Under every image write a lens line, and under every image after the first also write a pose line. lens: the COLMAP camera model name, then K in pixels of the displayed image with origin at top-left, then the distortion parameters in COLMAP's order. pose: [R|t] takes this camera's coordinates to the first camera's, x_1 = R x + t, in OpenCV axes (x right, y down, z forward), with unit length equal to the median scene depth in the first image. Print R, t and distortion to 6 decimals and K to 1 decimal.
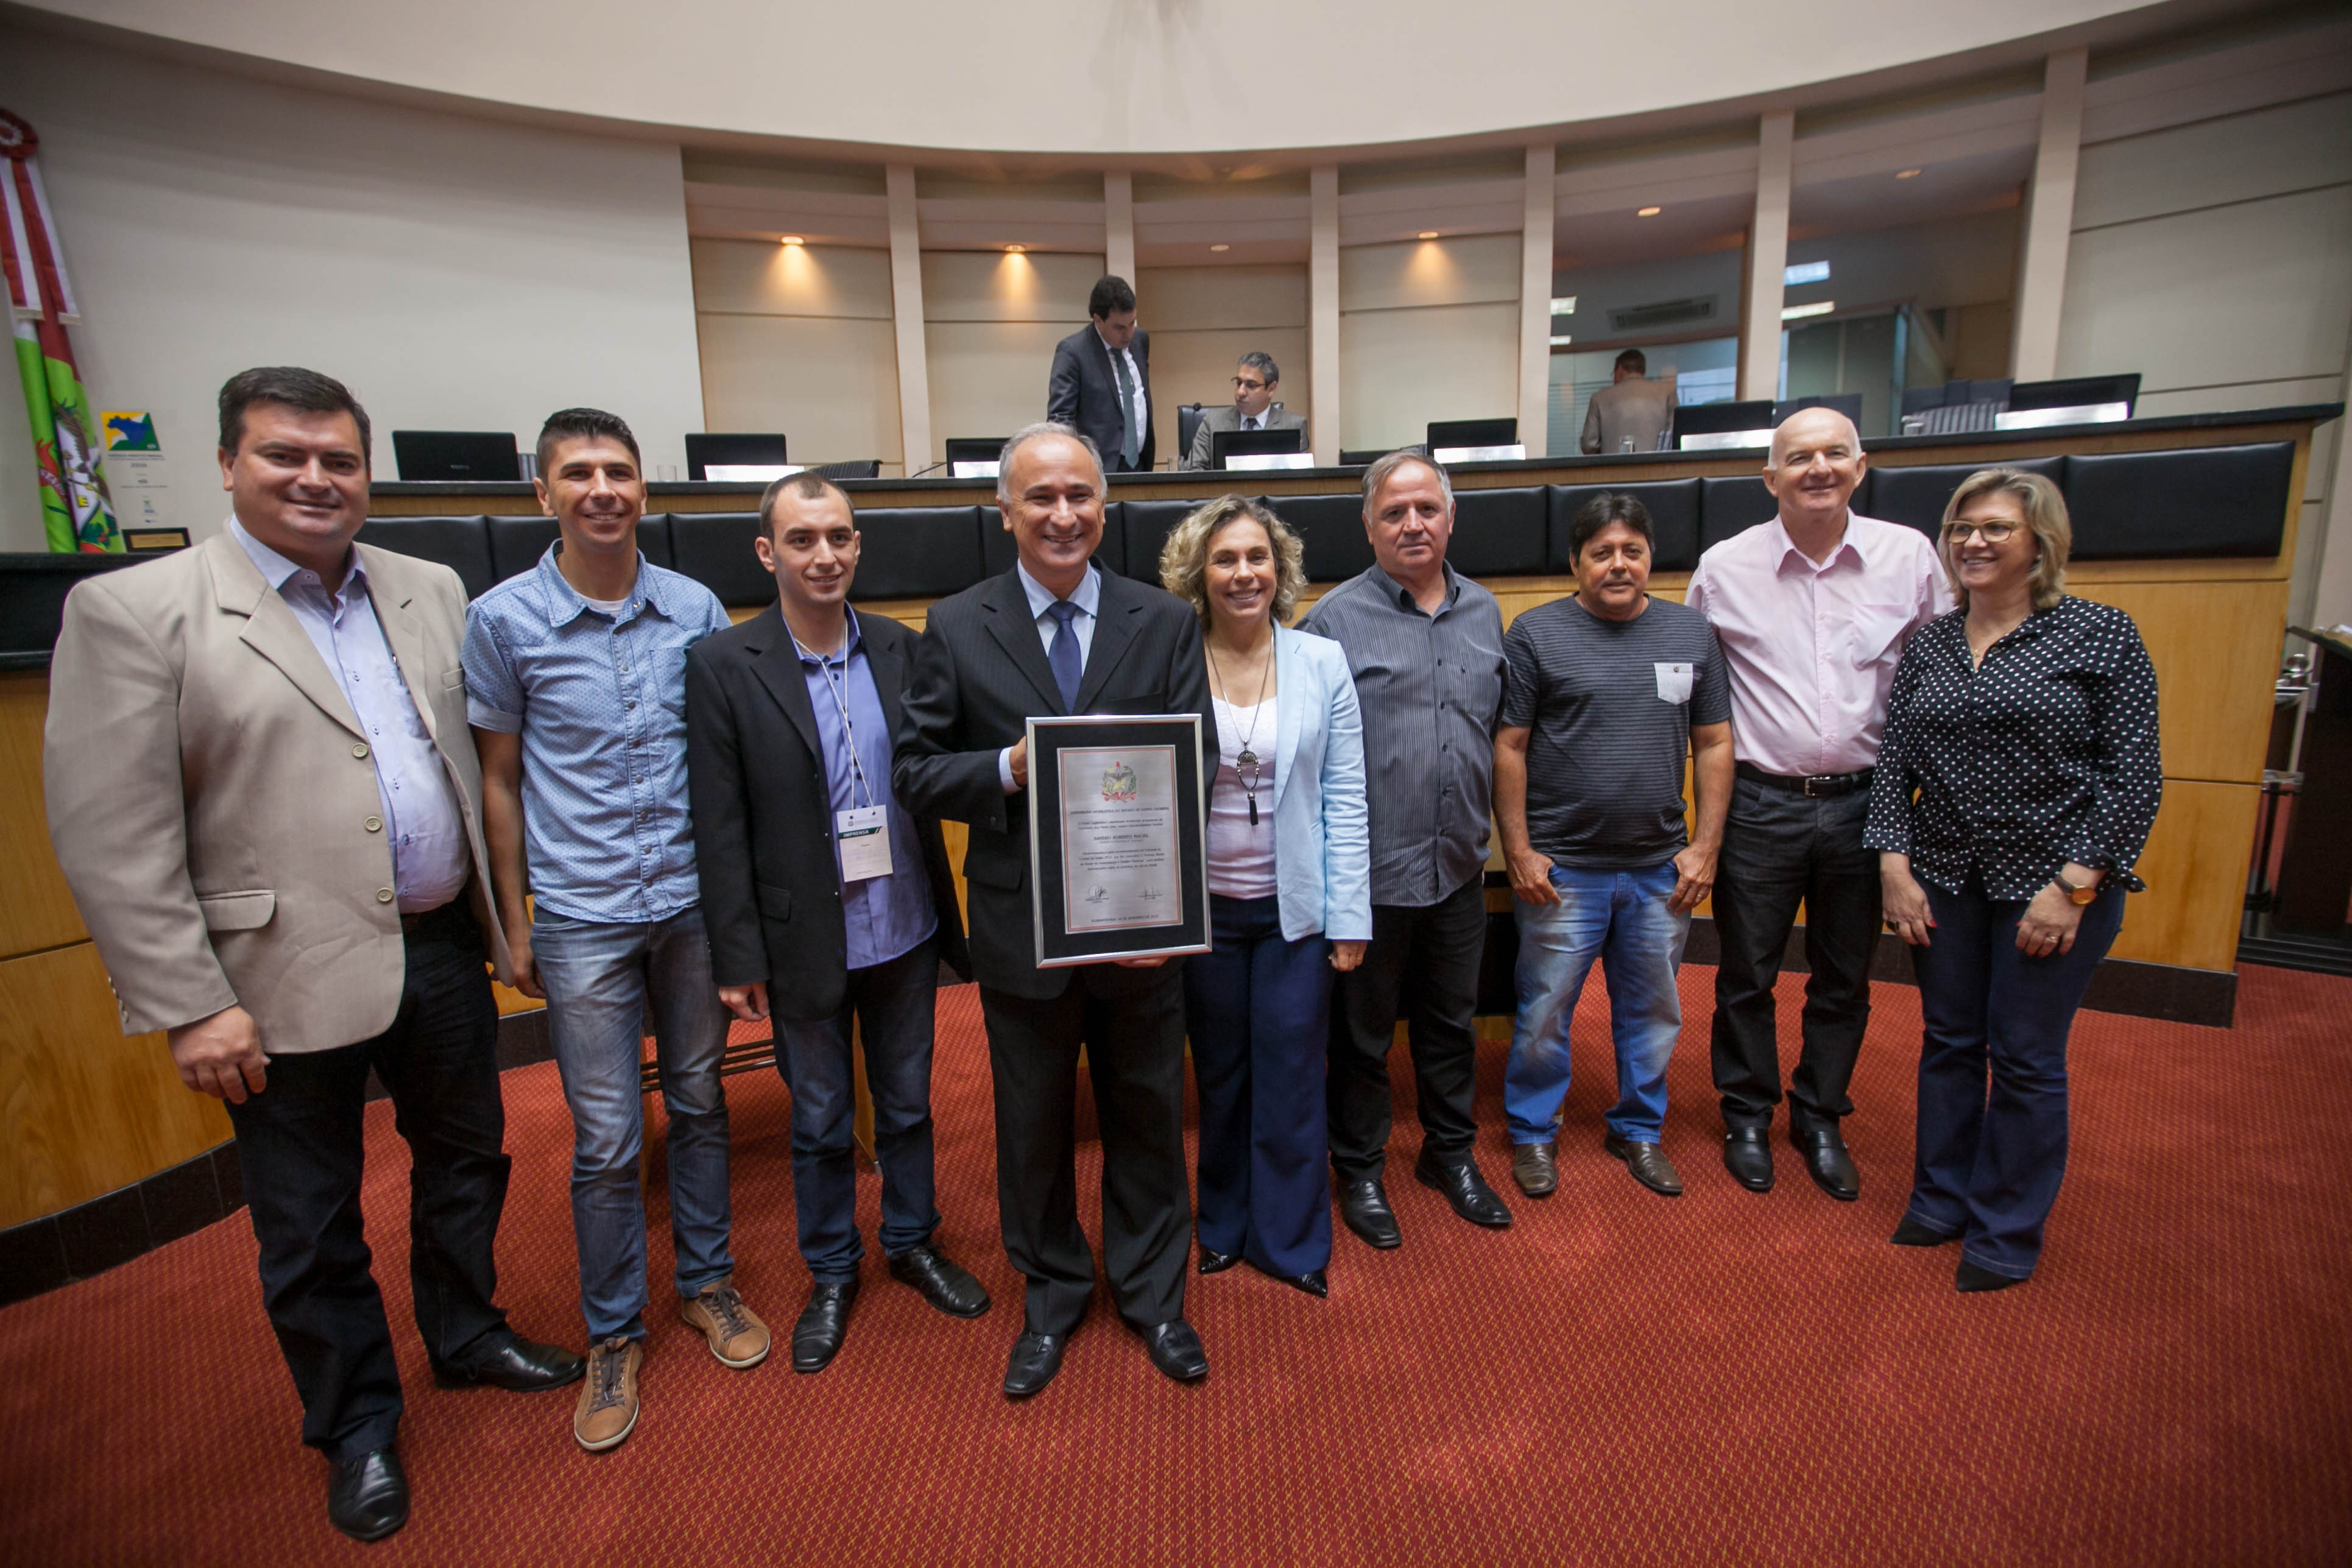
lens RADIAL K [[1088.6, 0, 1176.0], [0, 1088.6, 784.0], [0, 0, 1]] dist [-0.034643, 0.007611]
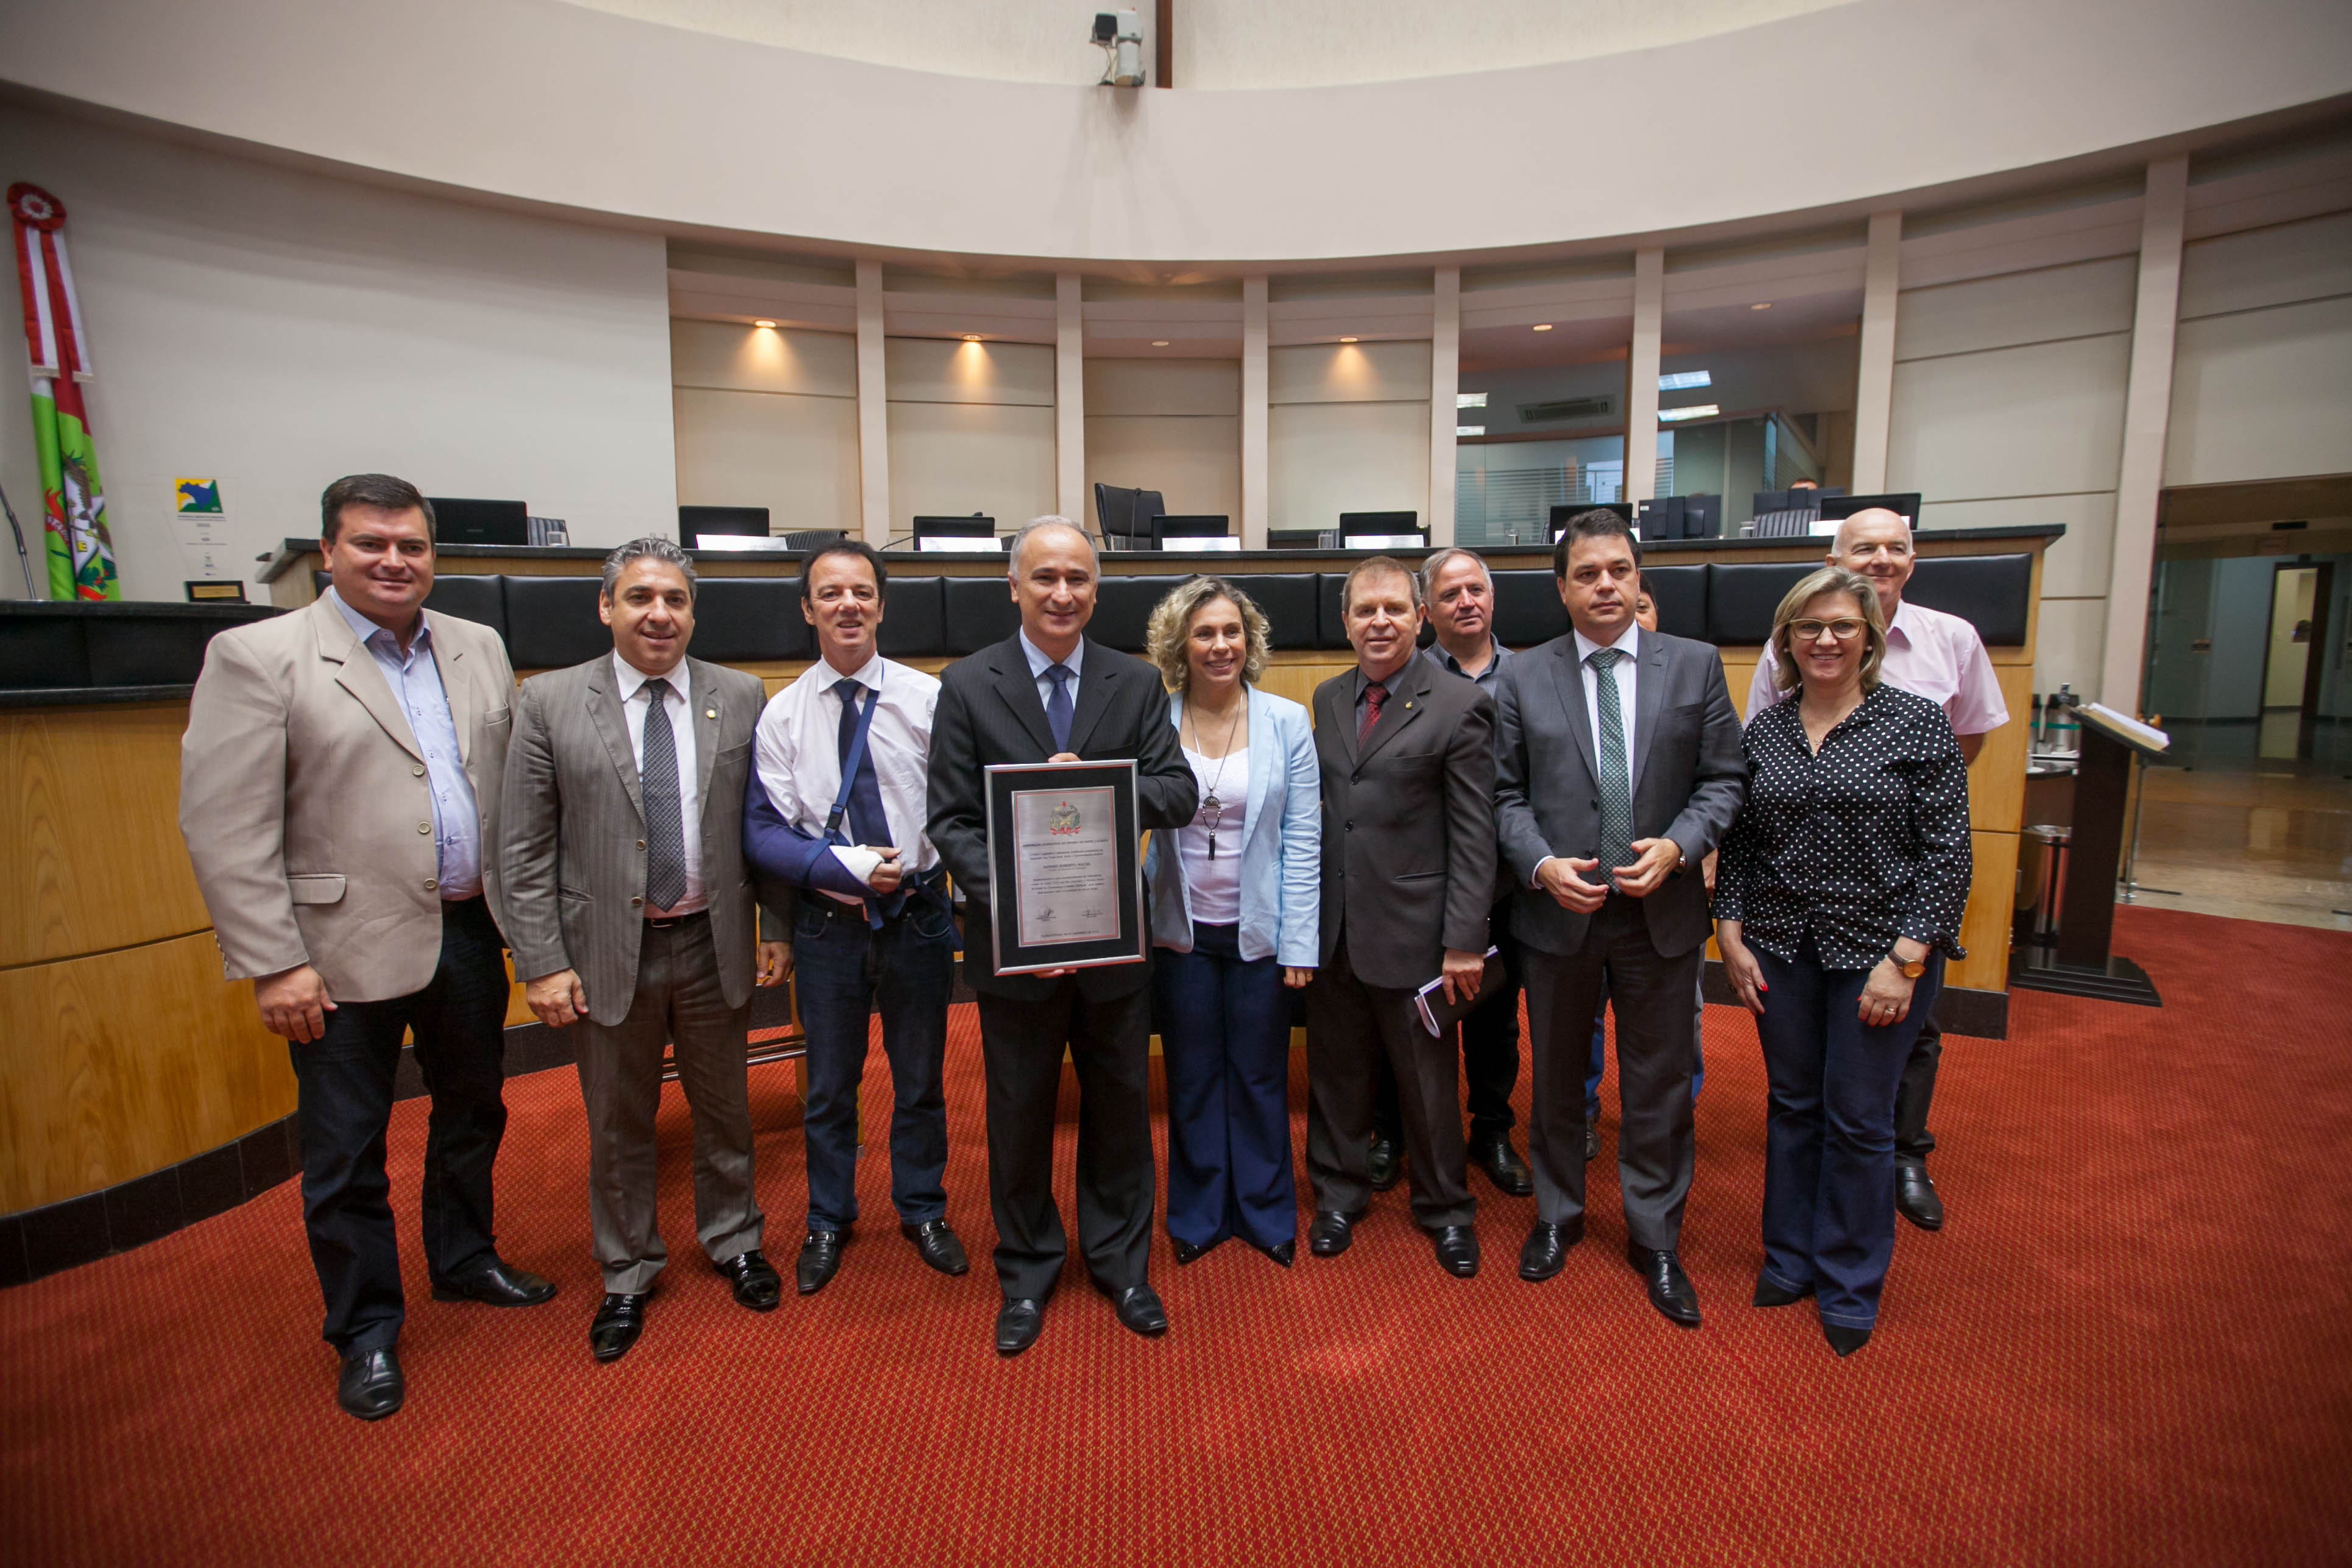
lens RADIAL K [[1088.6, 0, 1176.0], [0, 1088.6, 784.0], [0, 0, 1]] dist [-0.034643, 0.007611]
pose [[0.998129, 0.014761, 0.059332, -0.004868], [-0.011478, 0.998405, -0.055285, 0.022035], [-0.060054, 0.054501, 0.996706, -0.153214]]
